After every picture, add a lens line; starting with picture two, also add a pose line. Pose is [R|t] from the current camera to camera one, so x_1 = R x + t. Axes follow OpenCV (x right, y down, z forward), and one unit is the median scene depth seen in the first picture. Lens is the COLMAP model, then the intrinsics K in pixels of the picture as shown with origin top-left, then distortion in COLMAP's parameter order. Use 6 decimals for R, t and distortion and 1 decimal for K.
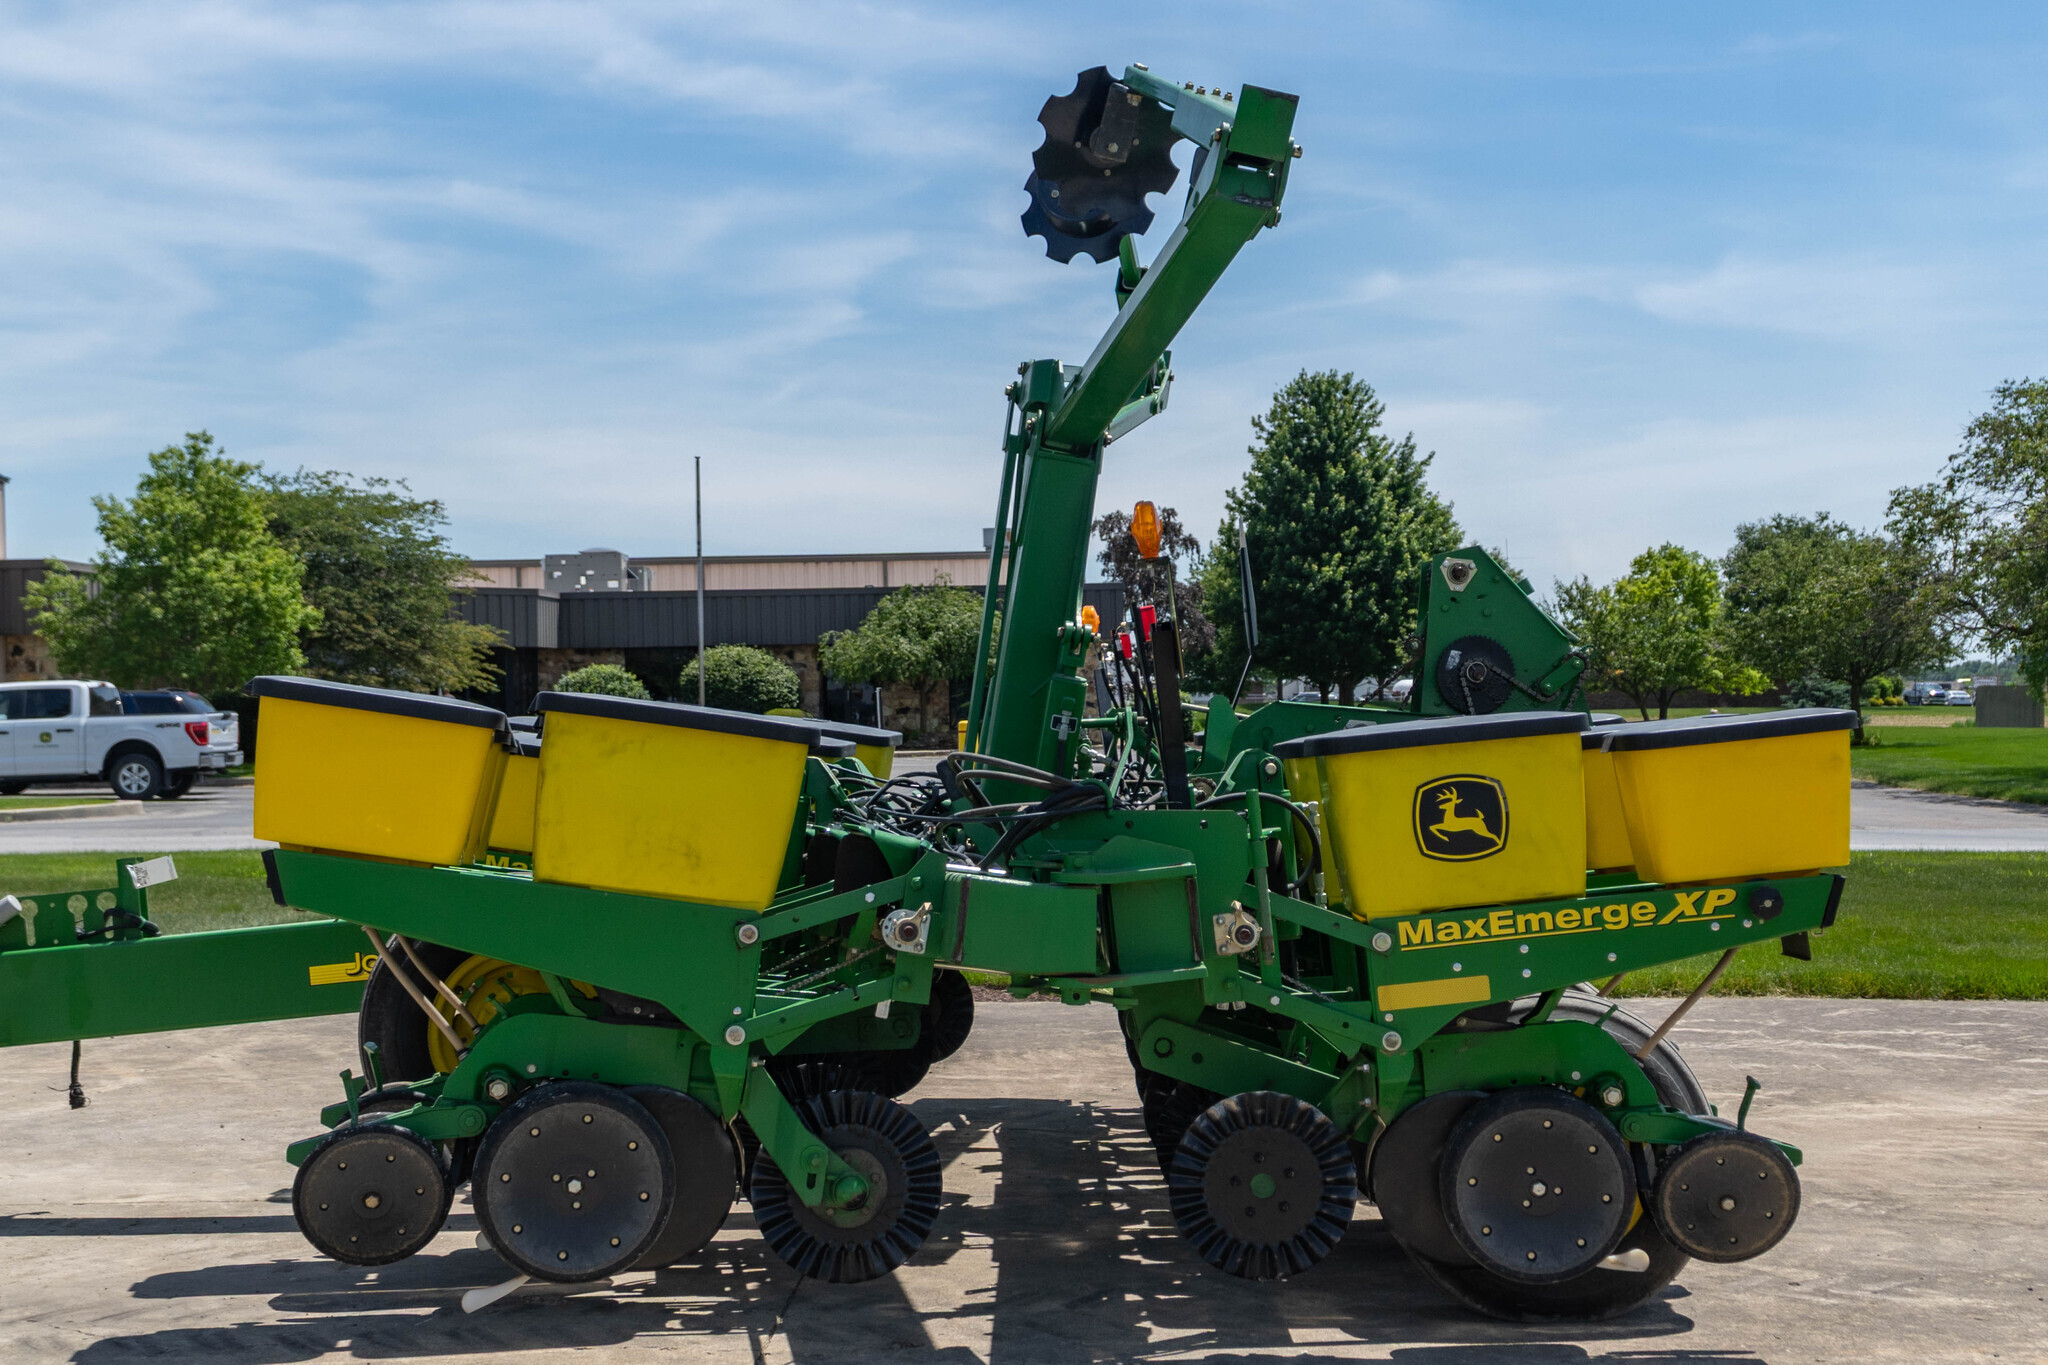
lens RADIAL K [[2777.5, 0, 1048.4], [0, 2777.5, 722.2], [0, 0, 1]] dist [0.025944, 0.083670]
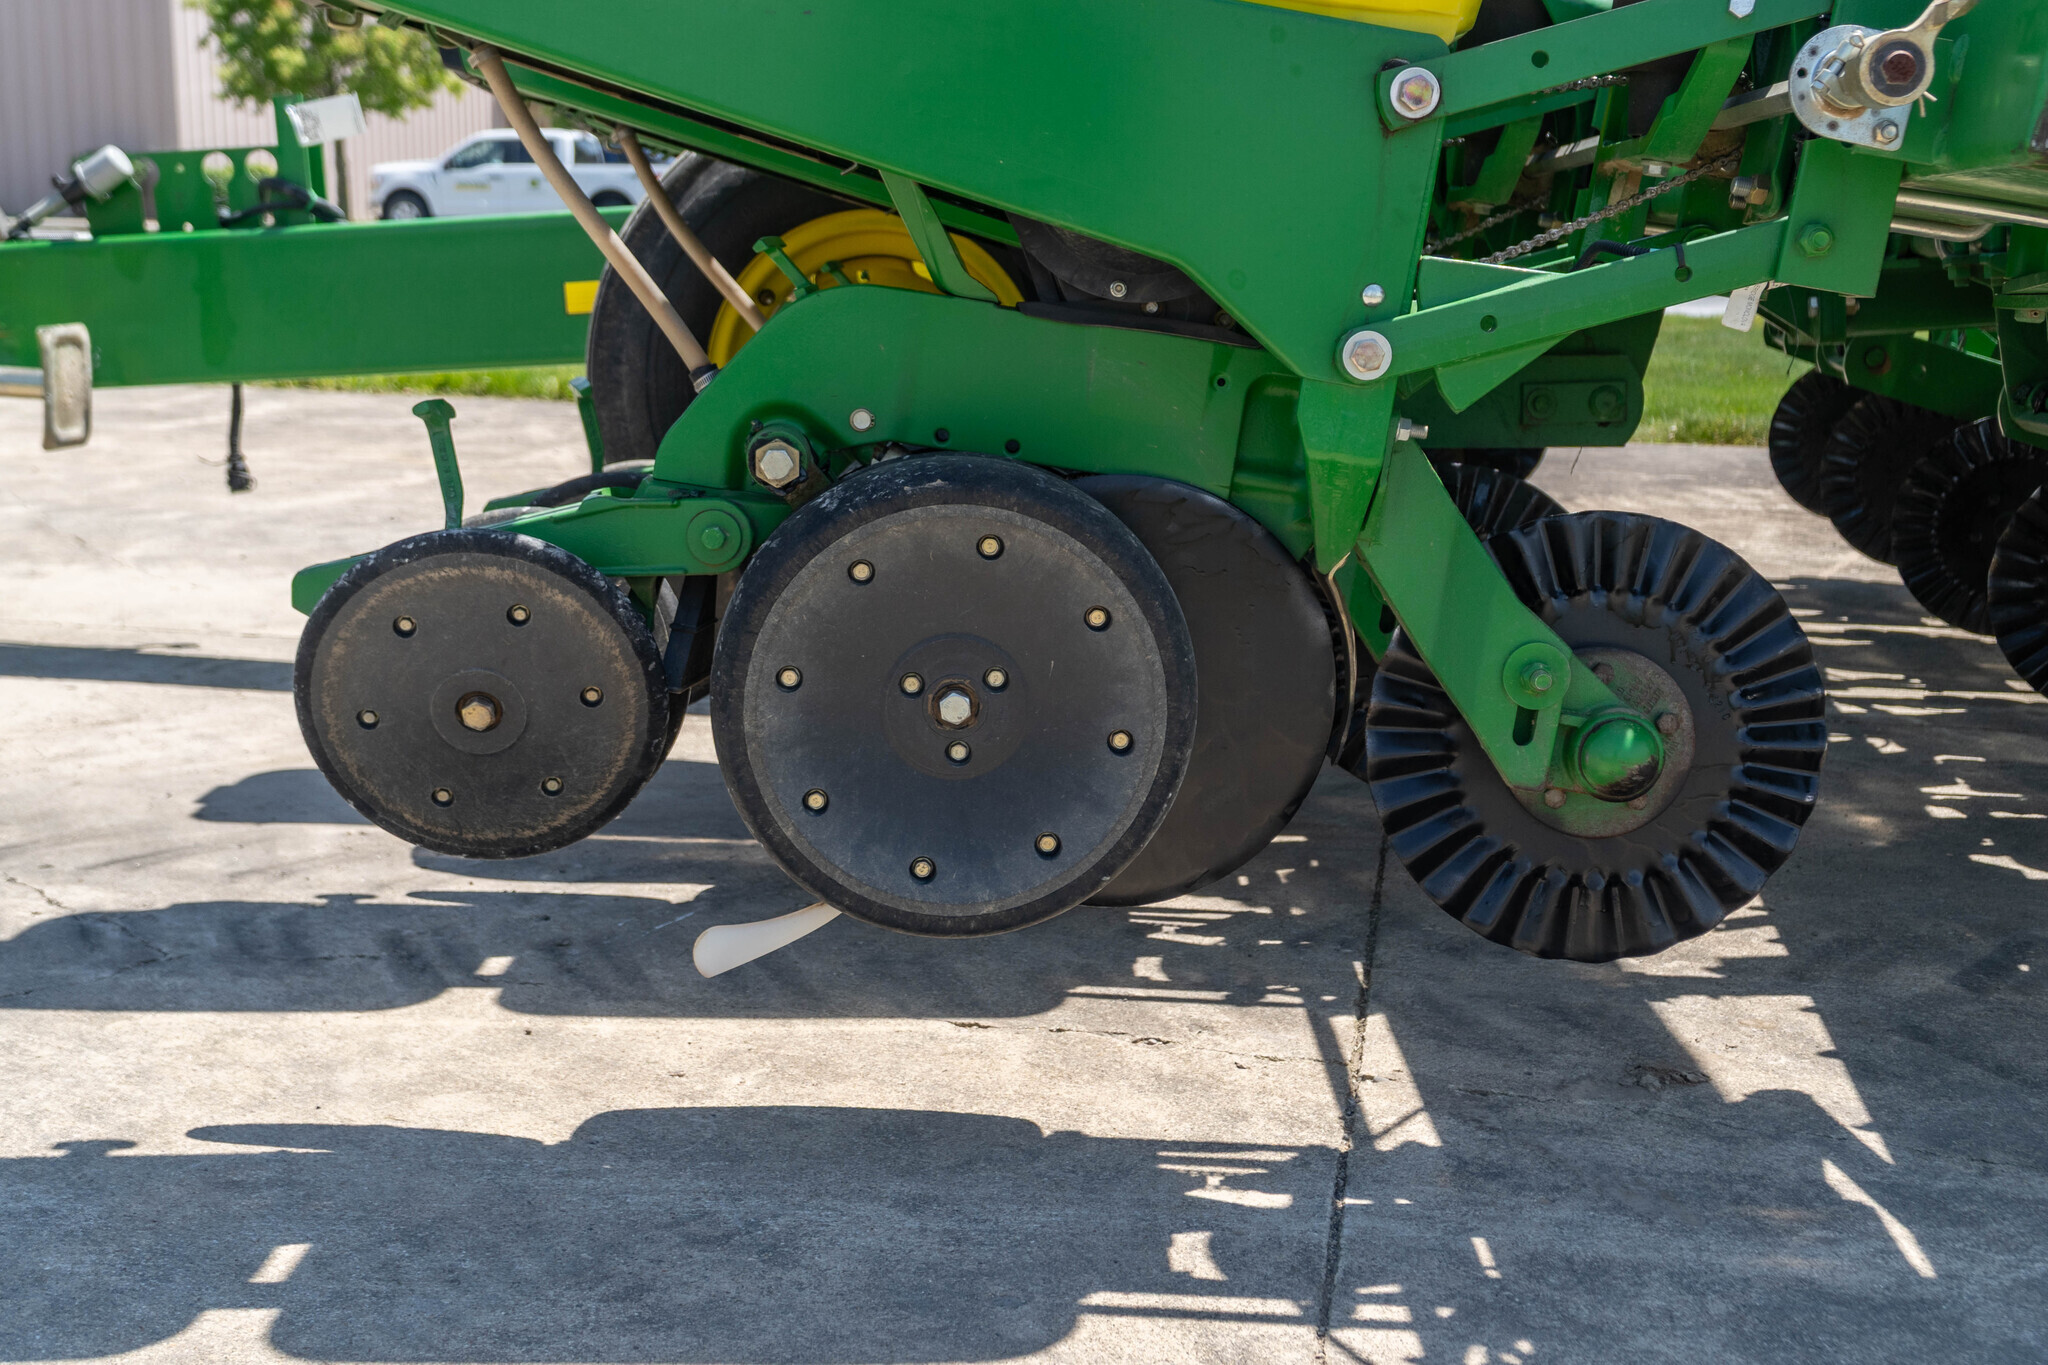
lens RADIAL K [[2661.6, 0, 1024.0], [0, 2661.6, 682.5], [0, 0, 1]] dist [0.036124, 0.034339]
pose [[0.986454, 0.059579, -0.152837, -0.098256], [-0.030448, 0.982023, 0.186290, 0.087780], [0.161188, -0.179113, 0.970534, 0.607753]]
